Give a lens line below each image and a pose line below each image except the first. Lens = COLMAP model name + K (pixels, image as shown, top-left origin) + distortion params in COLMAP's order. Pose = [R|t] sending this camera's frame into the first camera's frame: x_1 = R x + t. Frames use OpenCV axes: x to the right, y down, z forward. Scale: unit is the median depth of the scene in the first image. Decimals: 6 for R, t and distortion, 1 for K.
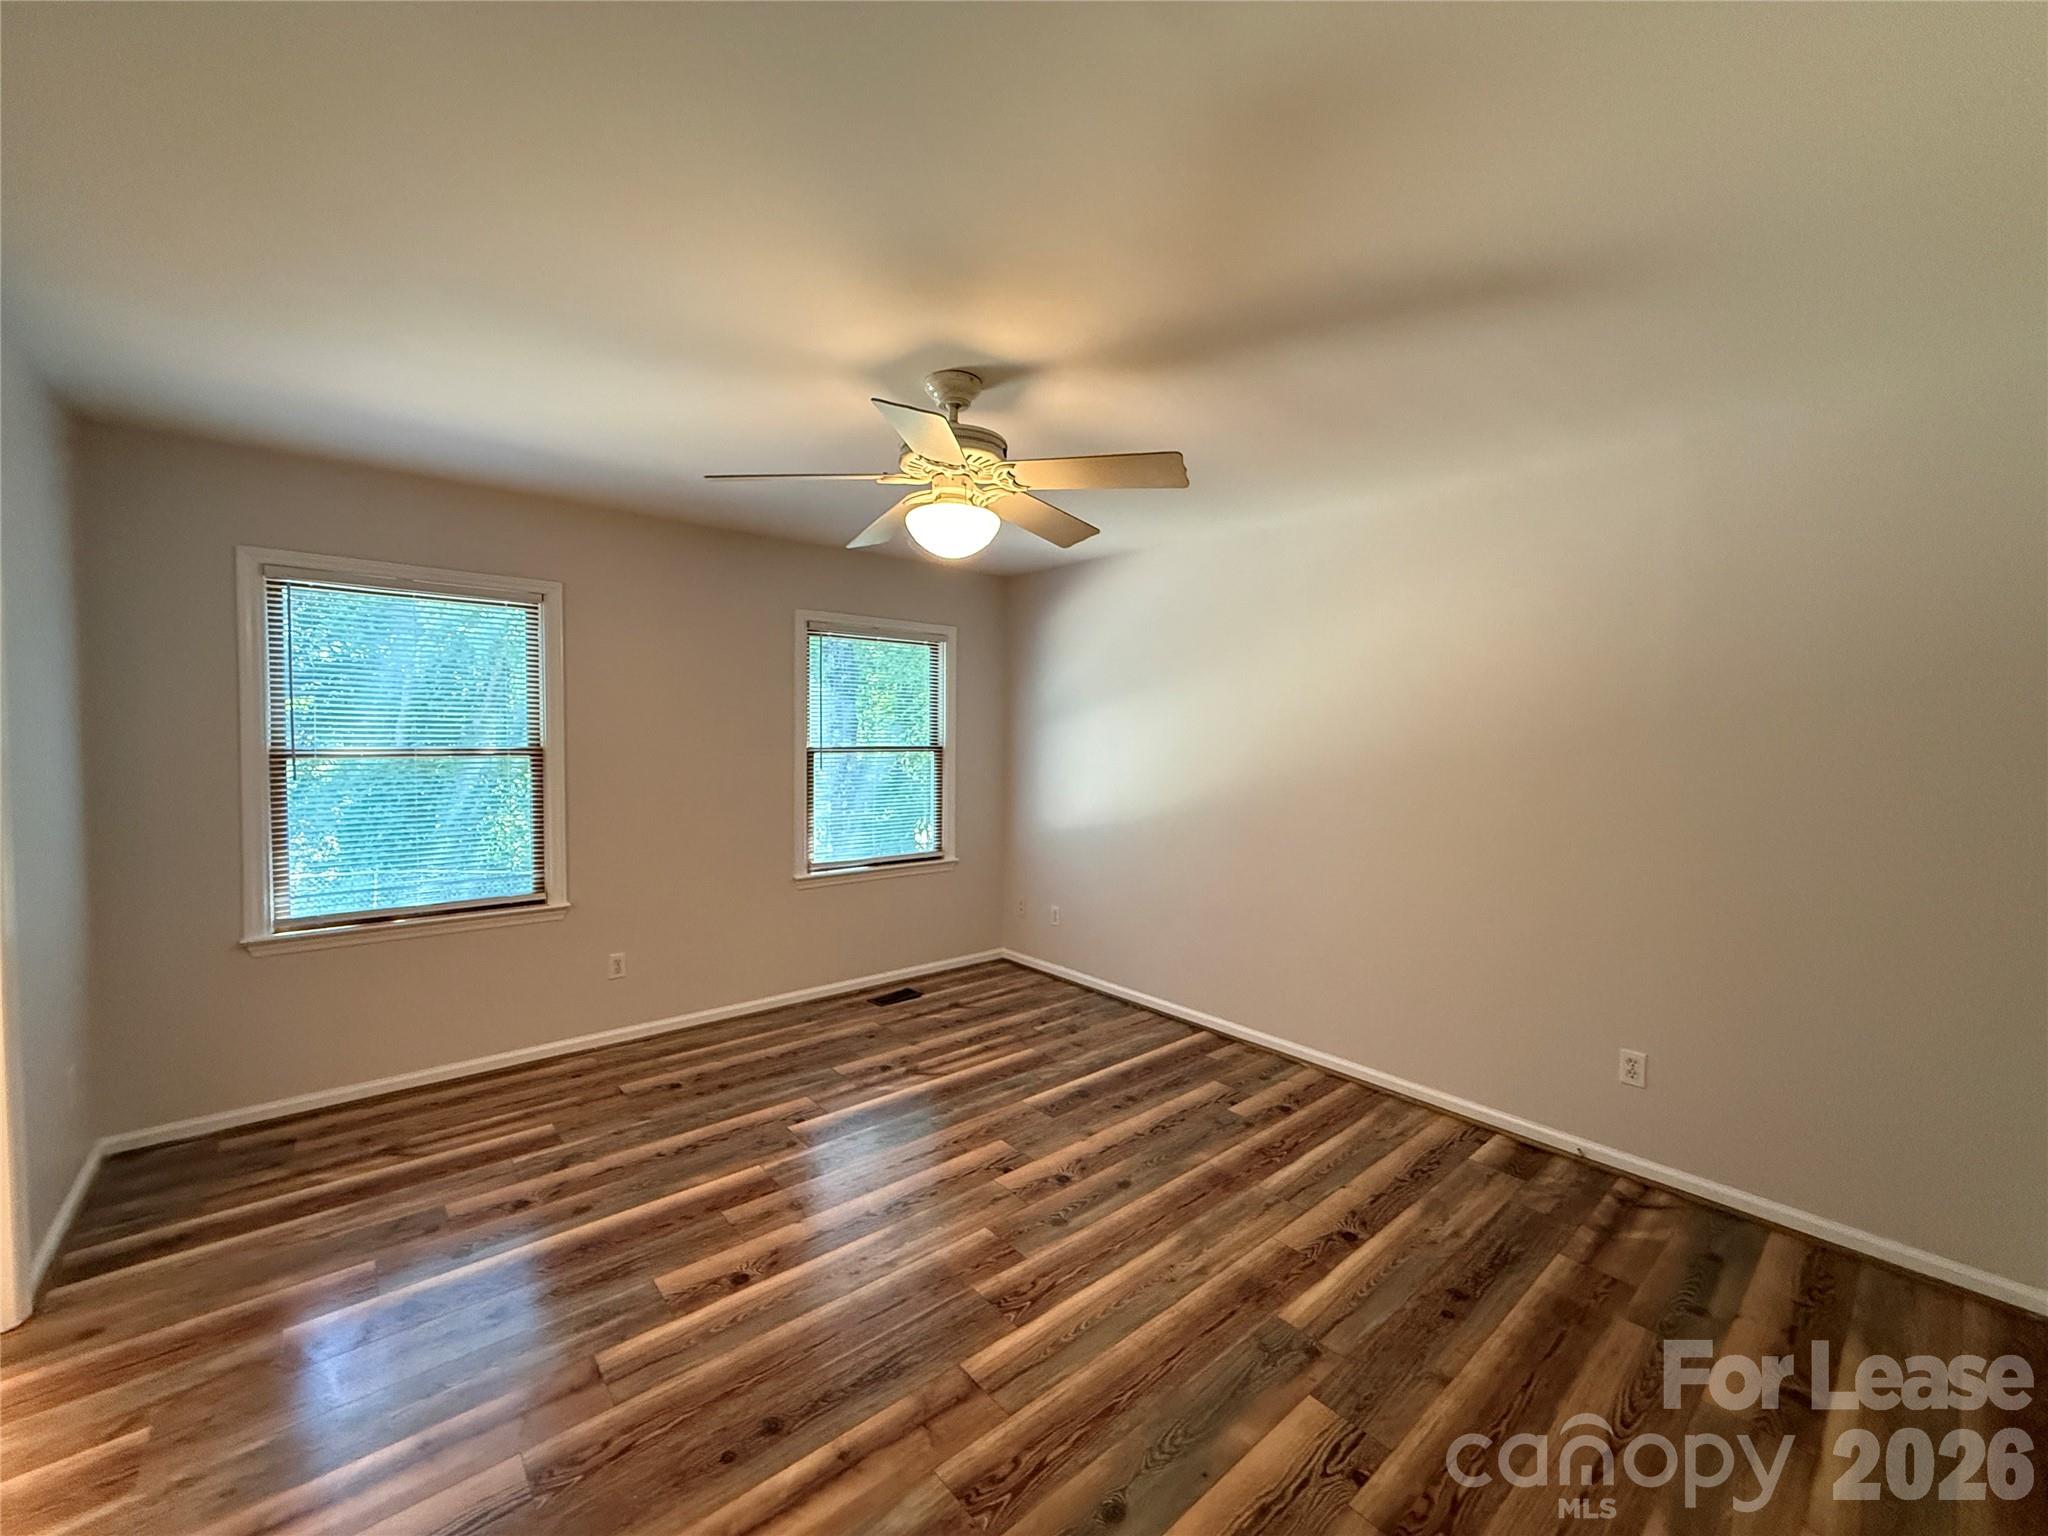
lens RADIAL K [[815.5, 0, 1022.2], [0, 815.5, 738.5], [0, 0, 1]] dist [0.000018, 0.000433]
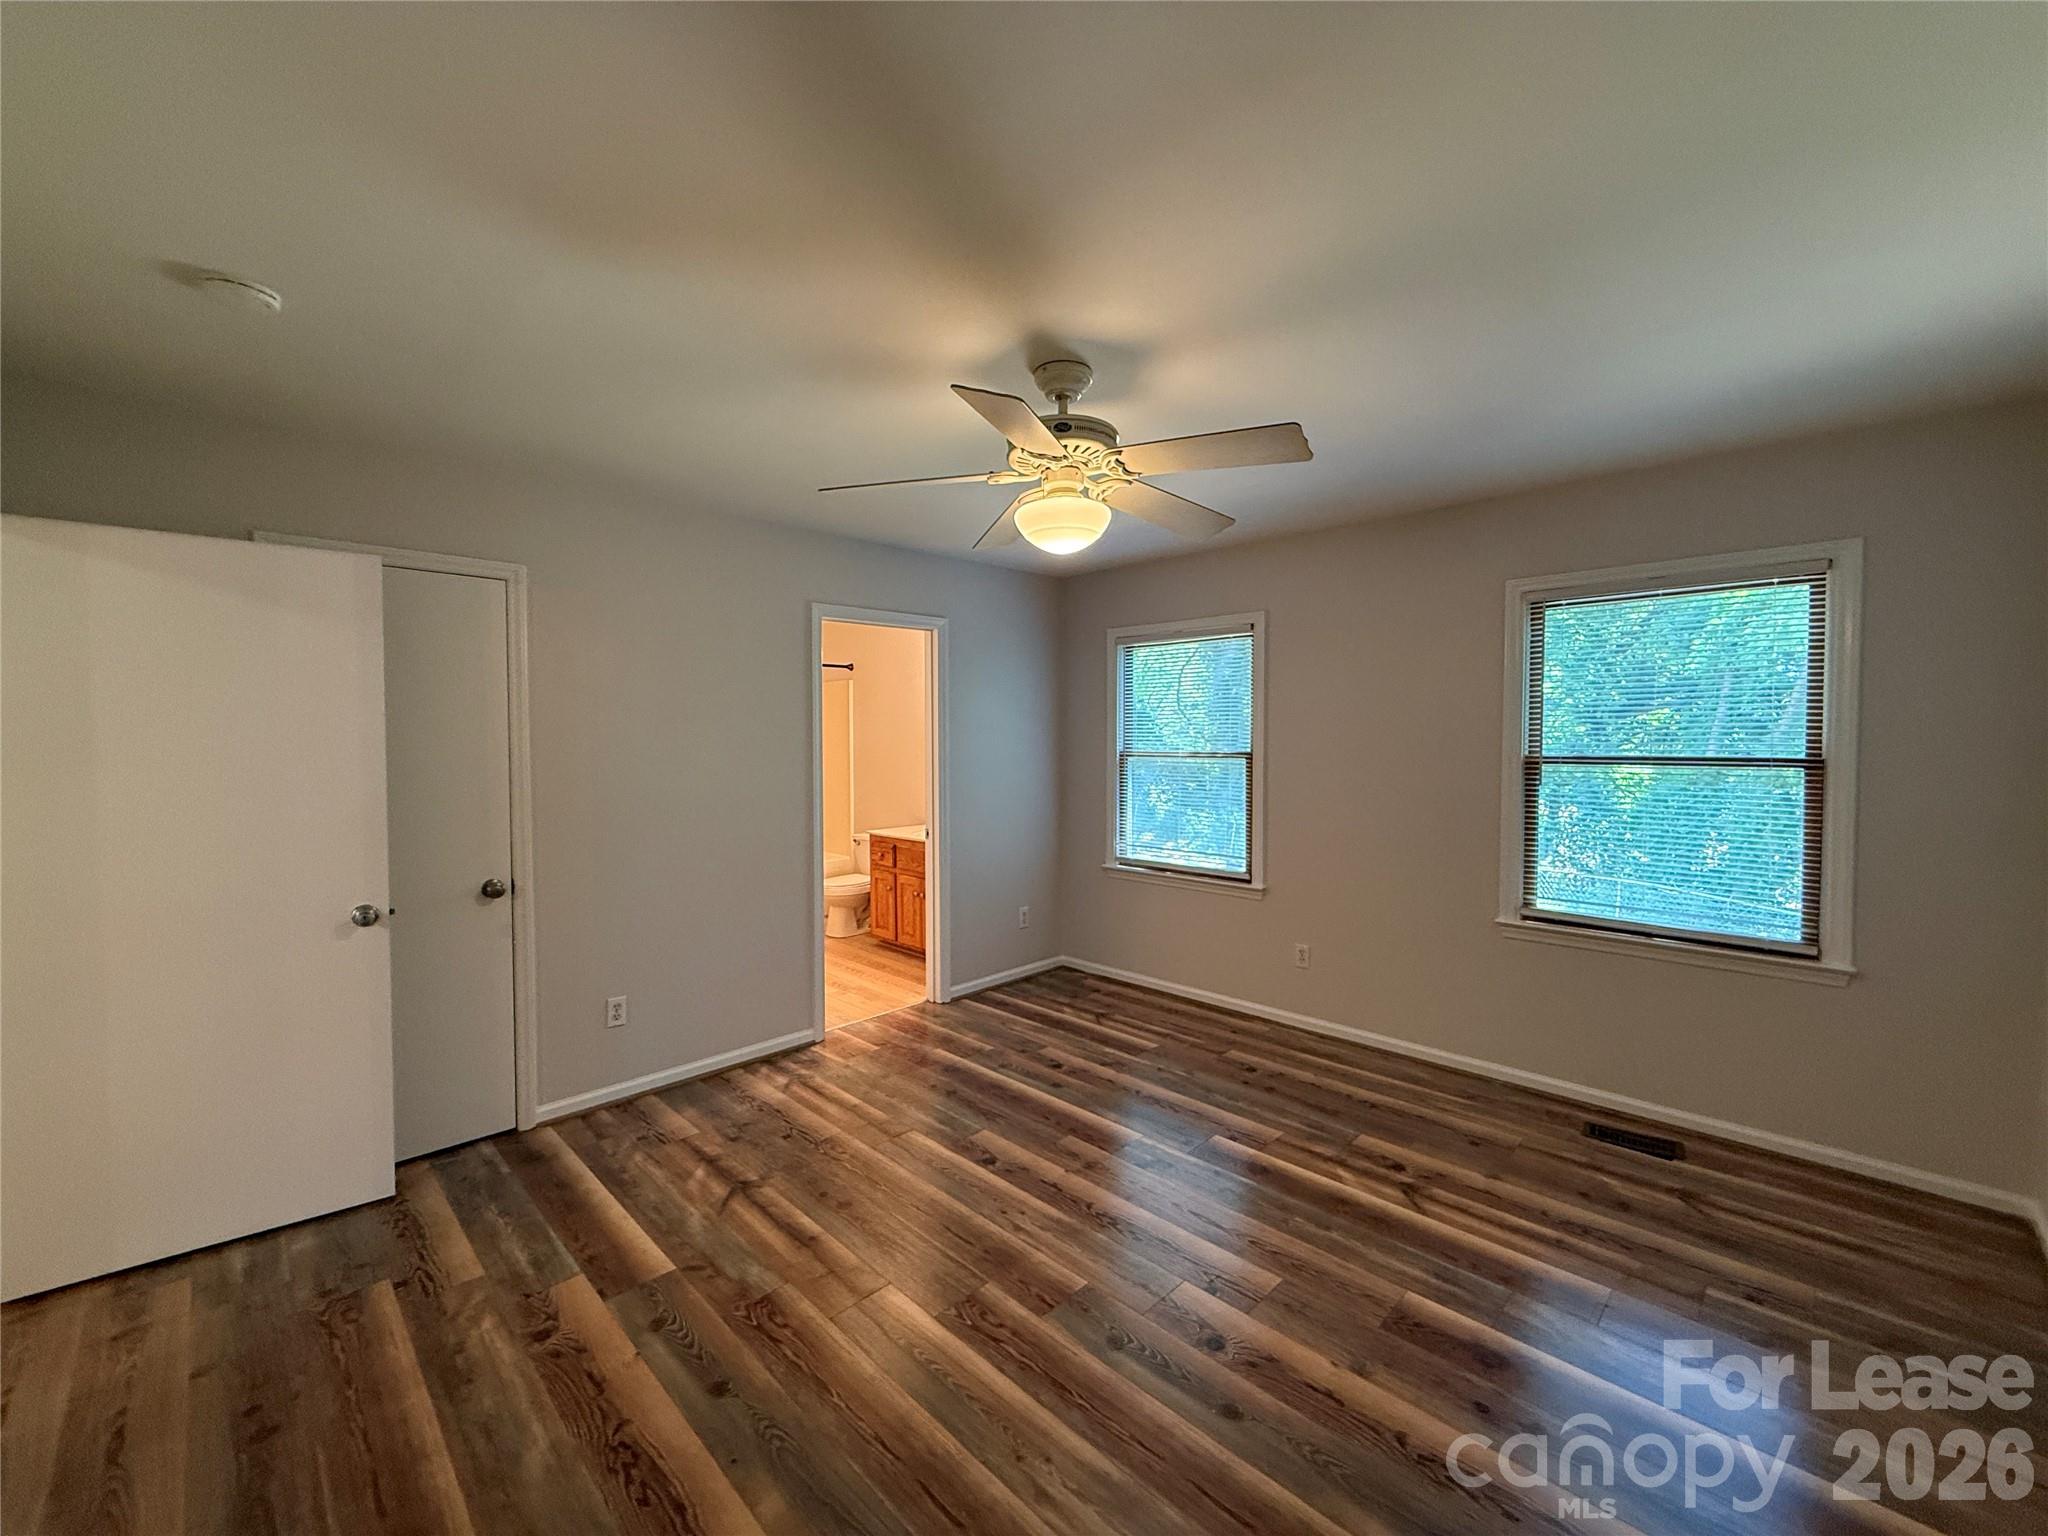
lens RADIAL K [[815.5, 0, 1024.9], [0, 815.5, 745.6], [0, 0, 1]] dist [0.000018, 0.000433]
pose [[0.079384, -0.003165, -0.996839, 0.613950], [-0.003439, 0.999988, -0.003449, 0.007342], [0.996838, 0.003702, 0.079372, 0.619224]]
